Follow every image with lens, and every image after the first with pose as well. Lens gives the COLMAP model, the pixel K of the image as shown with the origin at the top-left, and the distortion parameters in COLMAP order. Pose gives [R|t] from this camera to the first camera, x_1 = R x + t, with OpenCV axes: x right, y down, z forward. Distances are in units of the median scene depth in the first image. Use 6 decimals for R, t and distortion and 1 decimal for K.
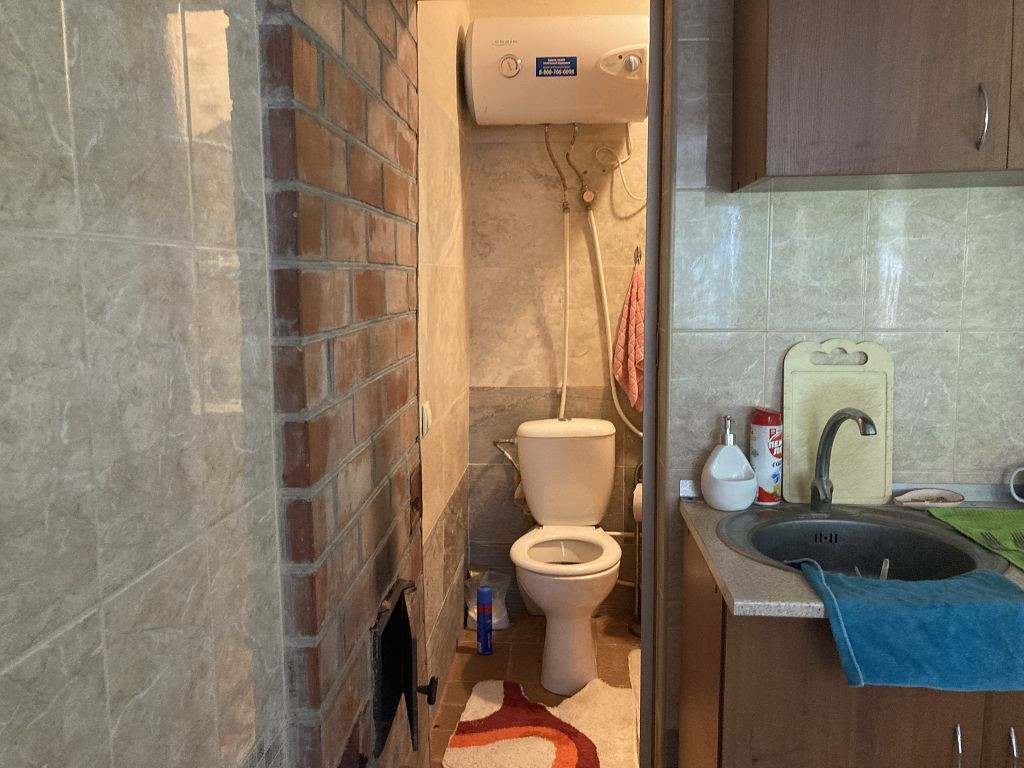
lens RADIAL K [[851.4, 0, 508.3], [0, 851.4, 382.2], [0, 0, 1]] dist [0.034649, -0.031371]
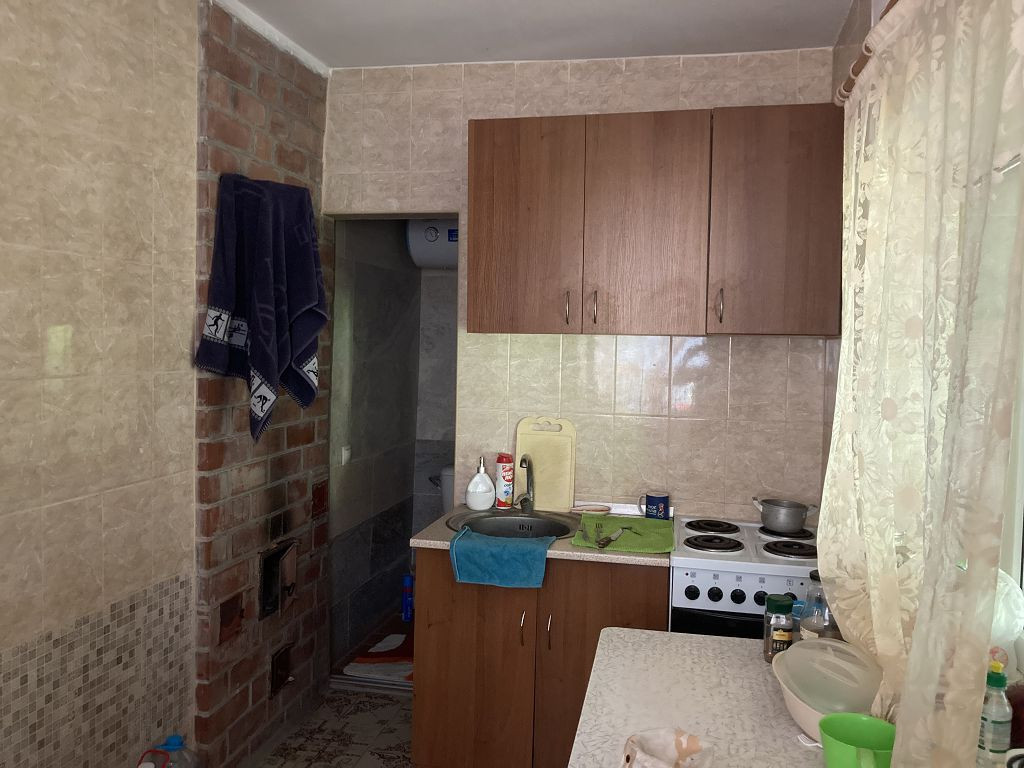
lens RADIAL K [[851.4, 0, 514.9], [0, 851.4, 381.8], [0, 0, 1]] dist [0.034649, -0.031371]
pose [[0.990345, 0.033516, -0.134511, 0.547025], [-0.043483, 0.996466, -0.071859, 0.007236], [0.131627, 0.077015, 0.988303, -0.737721]]
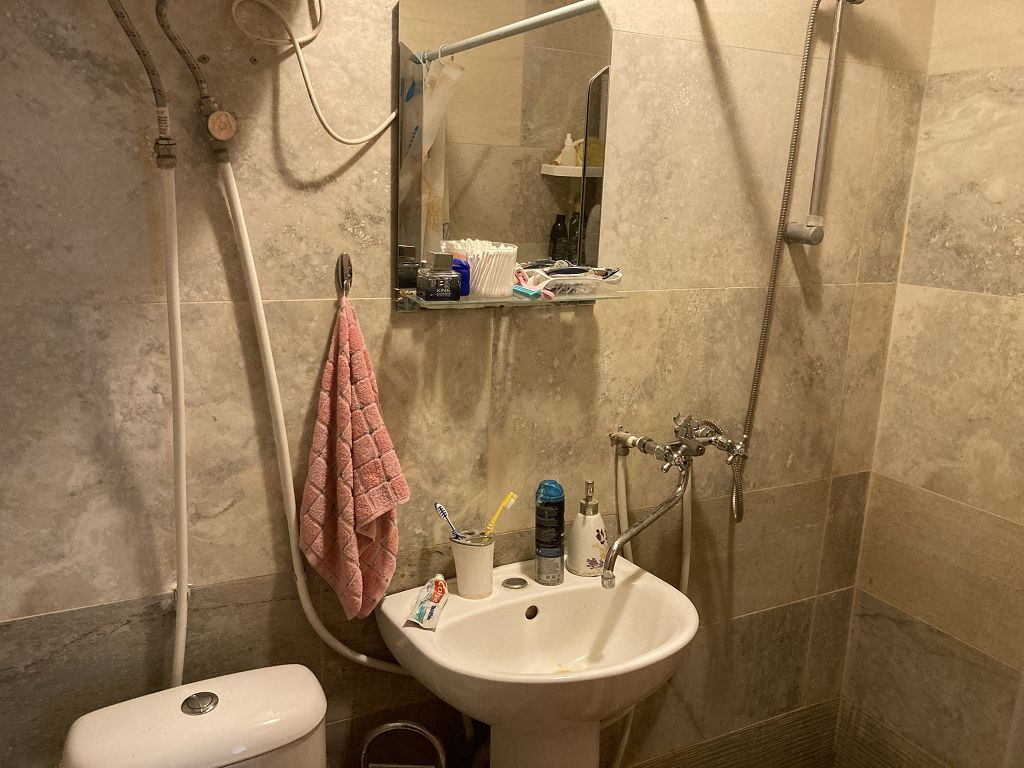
lens RADIAL K [[851.4, 0, 501.1], [0, 851.4, 391.2], [0, 0, 1]] dist [0.034649, -0.031371]
pose [[0.846431, -0.087542, 0.525254, -0.011976], [0.023914, 0.991648, 0.126738, -0.143438], [-0.531961, -0.094714, 0.841455, 0.592090]]
